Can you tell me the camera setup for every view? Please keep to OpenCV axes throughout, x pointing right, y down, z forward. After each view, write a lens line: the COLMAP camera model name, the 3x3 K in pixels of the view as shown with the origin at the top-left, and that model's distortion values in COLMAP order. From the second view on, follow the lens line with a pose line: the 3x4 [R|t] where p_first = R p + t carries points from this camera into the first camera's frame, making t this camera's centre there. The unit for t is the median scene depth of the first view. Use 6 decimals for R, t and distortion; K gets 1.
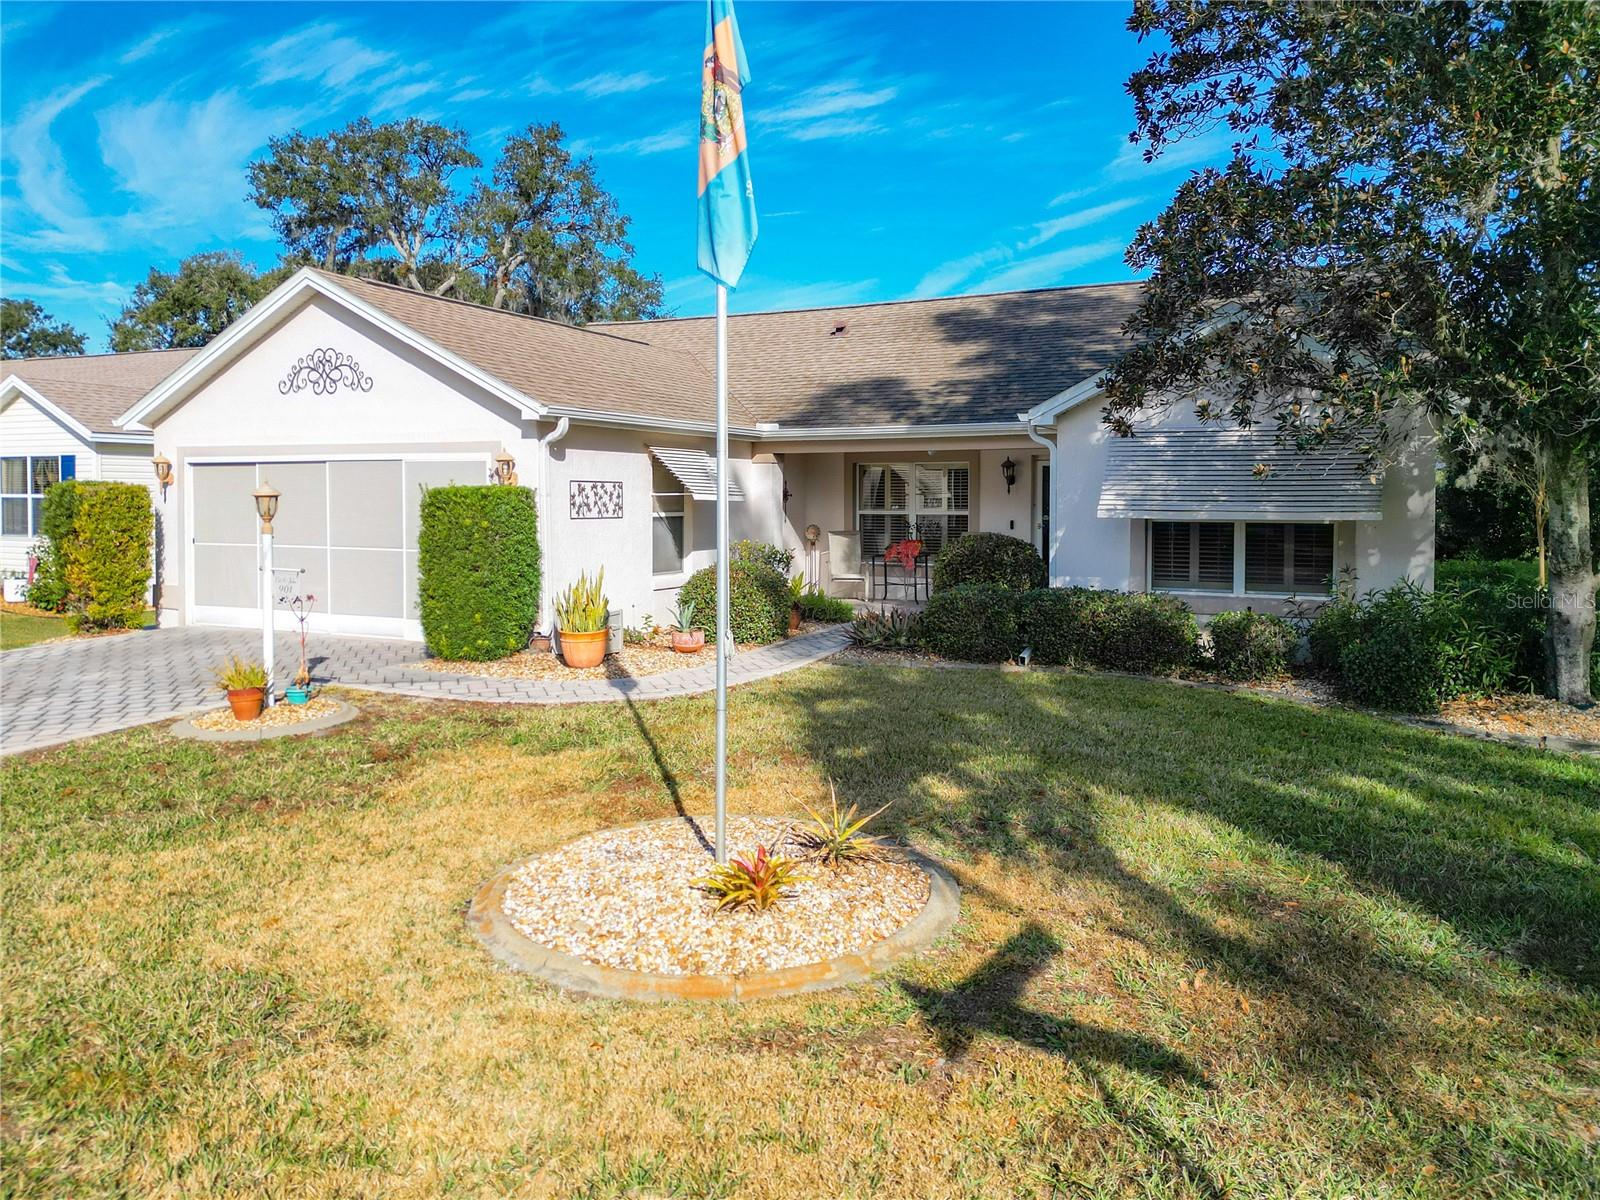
lens RADIAL K [[1143.4, 0, 798.3], [0, 1143.4, 538.0], [0, 0, 1]] dist [0.056641, -0.000280]
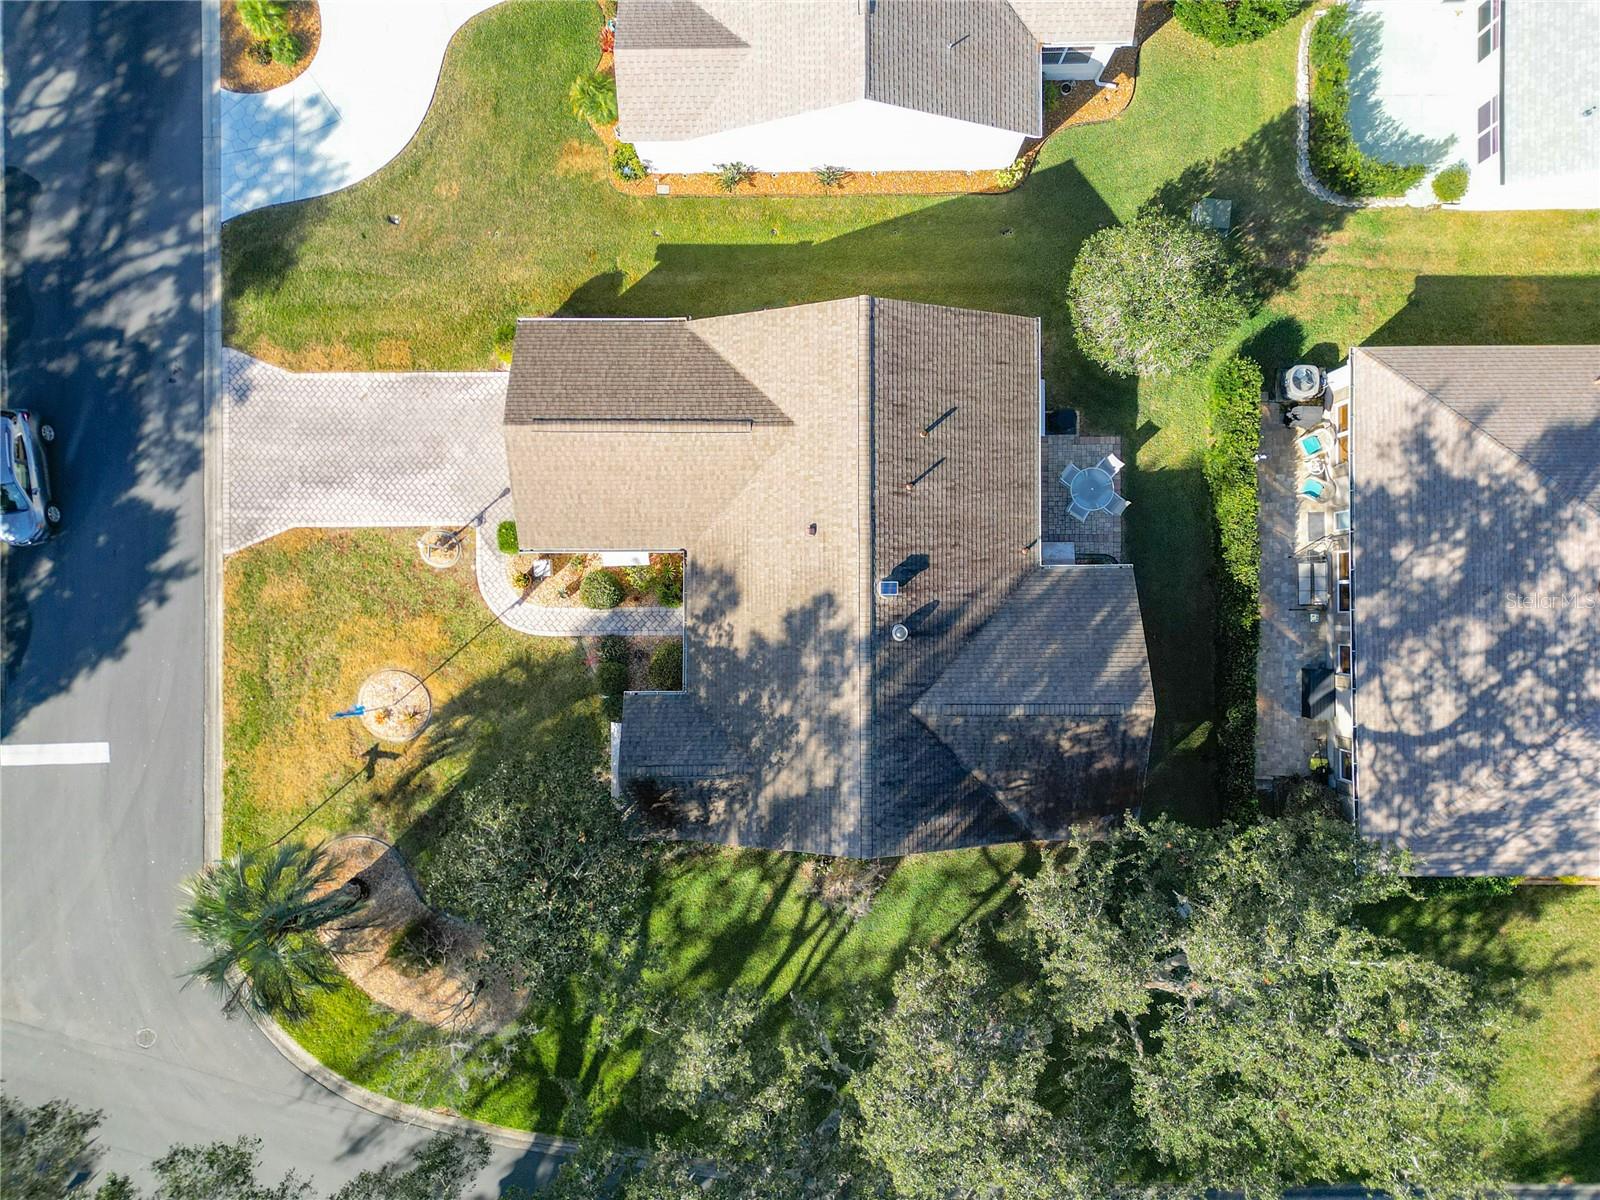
lens RADIAL K [[1134.8, 0, 791.5], [0, 1134.8, 590.4], [0, 0, 1]] dist [0.064473, -0.056392]
pose [[0.430850, 0.902108, -0.023860, 0.193966], [-0.021610, 0.036747, 0.999091, -2.589993], [0.902165, -0.429942, 0.035327, 1.306307]]
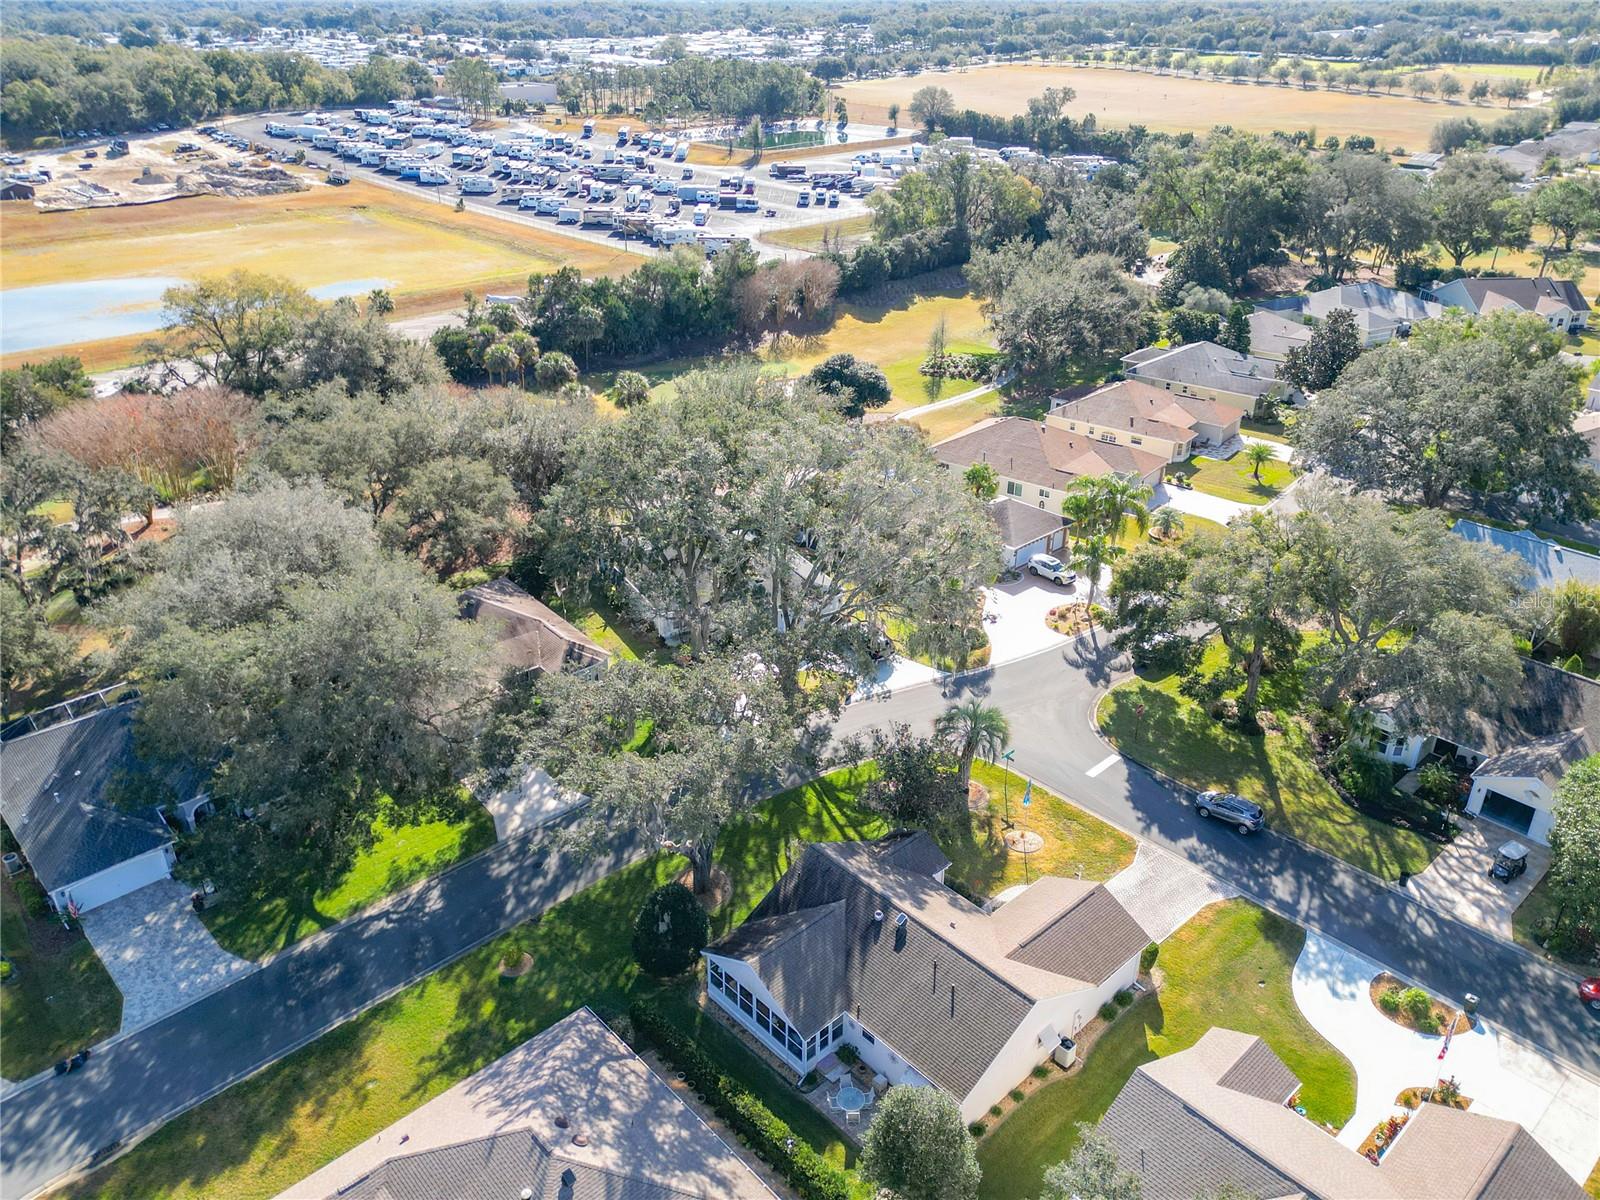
lens RADIAL K [[1185.8, 0, 800.0], [0, 1185.8, 600.0], [0, 0, 1]] dist [0.075550, -0.069033]
pose [[-0.928603, -0.175225, 0.327098, -0.671693], [0.008086, 0.871722, 0.489935, -3.533310], [-0.370987, 0.457600, -0.808066, 4.748010]]
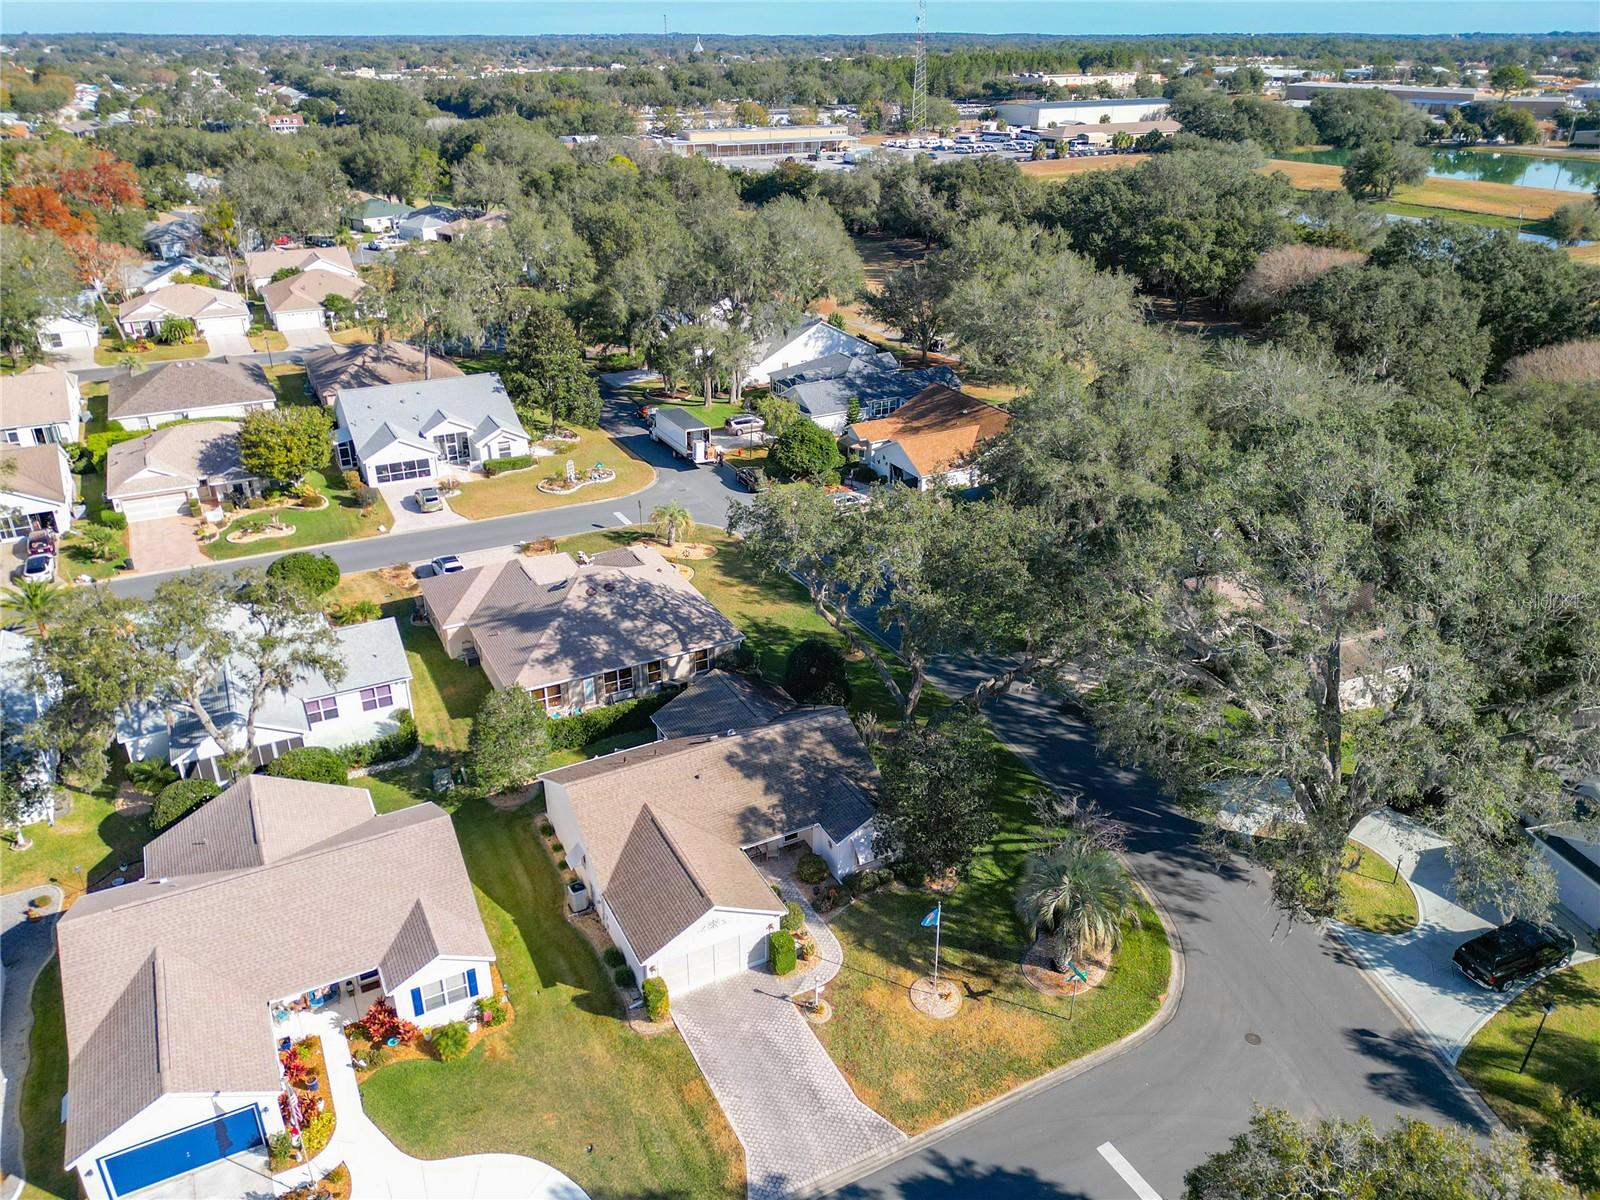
lens RADIAL K [[1167.5, 0, 798.6], [0, 1167.5, 592.7], [0, 0, 1]] dist [0.097352, -0.122399]
pose [[0.600431, -0.346926, 0.720503, -2.560568], [0.033911, 0.911229, 0.410501, -2.605147], [-0.798957, -0.222045, 0.558895, -1.033374]]
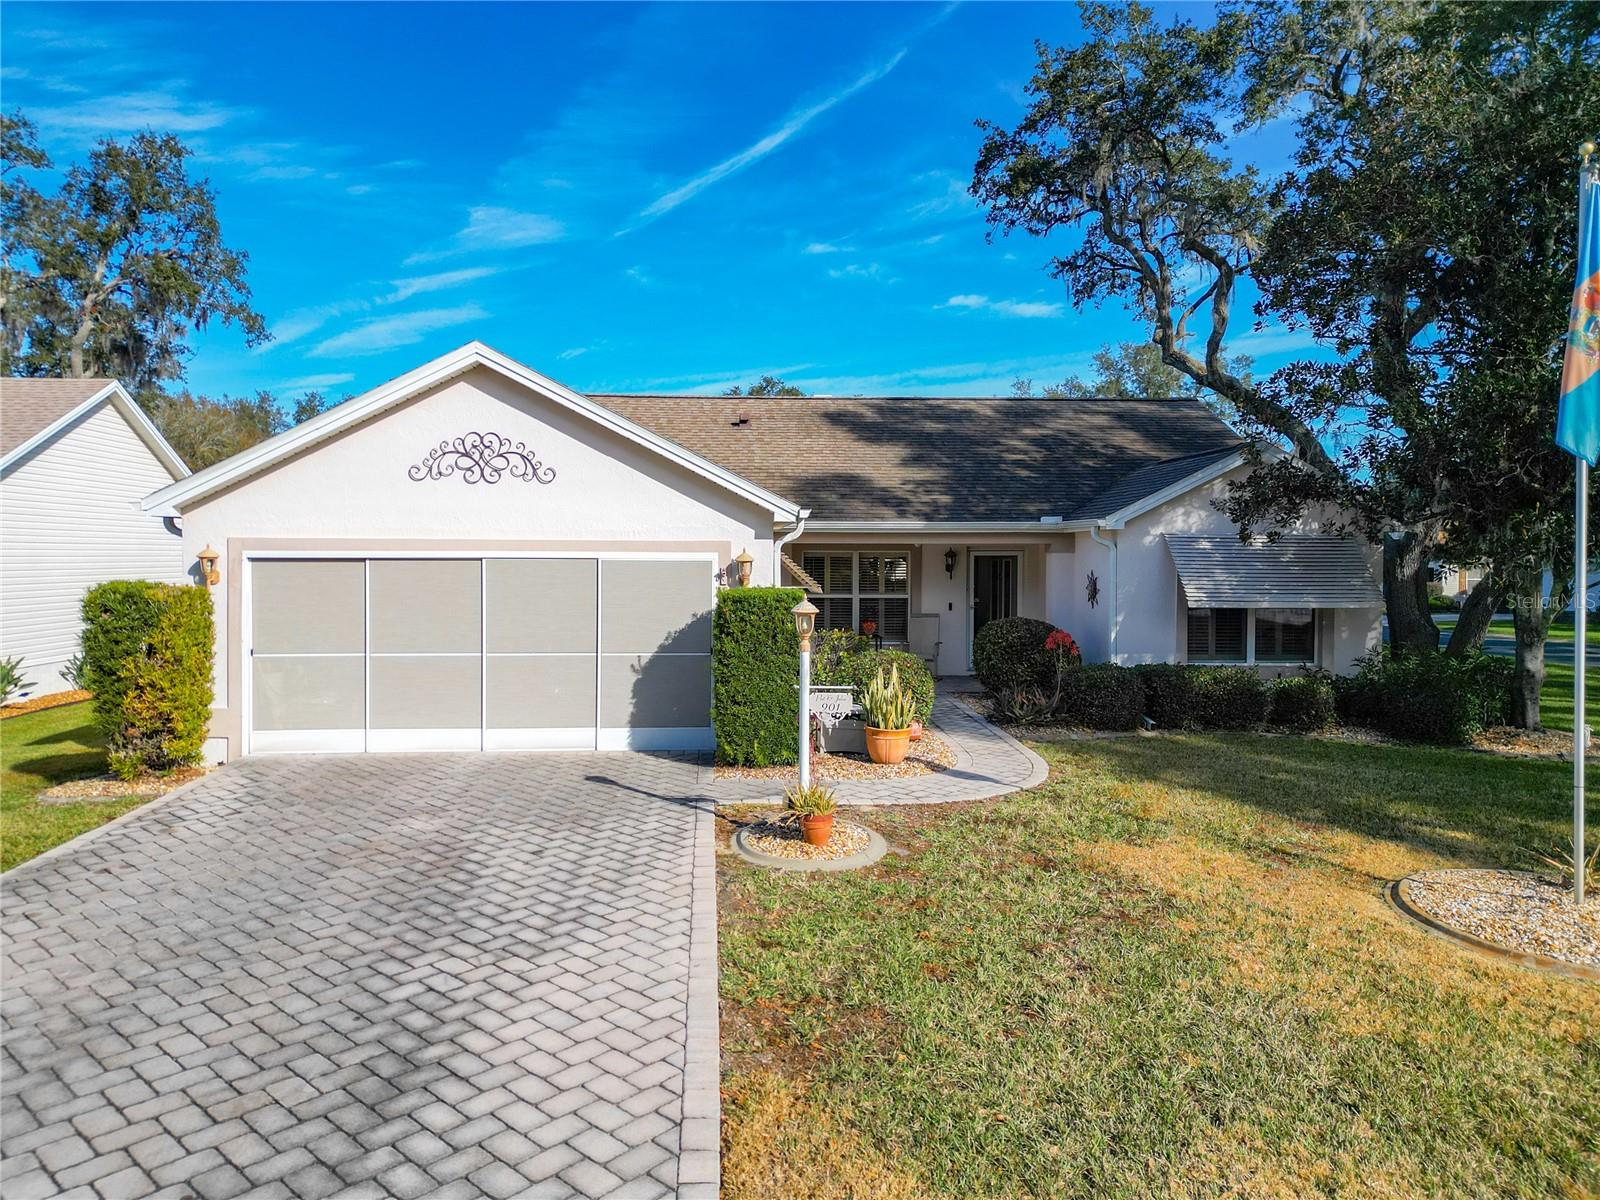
lens RADIAL K [[1112.2, 0, 775.4], [0, 1112.2, 583.1], [0, 0, 1]] dist [0.070171, -0.062352]
pose [[0.875578, -0.011284, 0.482945, -0.641155], [0.016735, 0.999836, -0.006980, -0.038396], [-0.482787, 0.014194, 0.875623, 0.136955]]
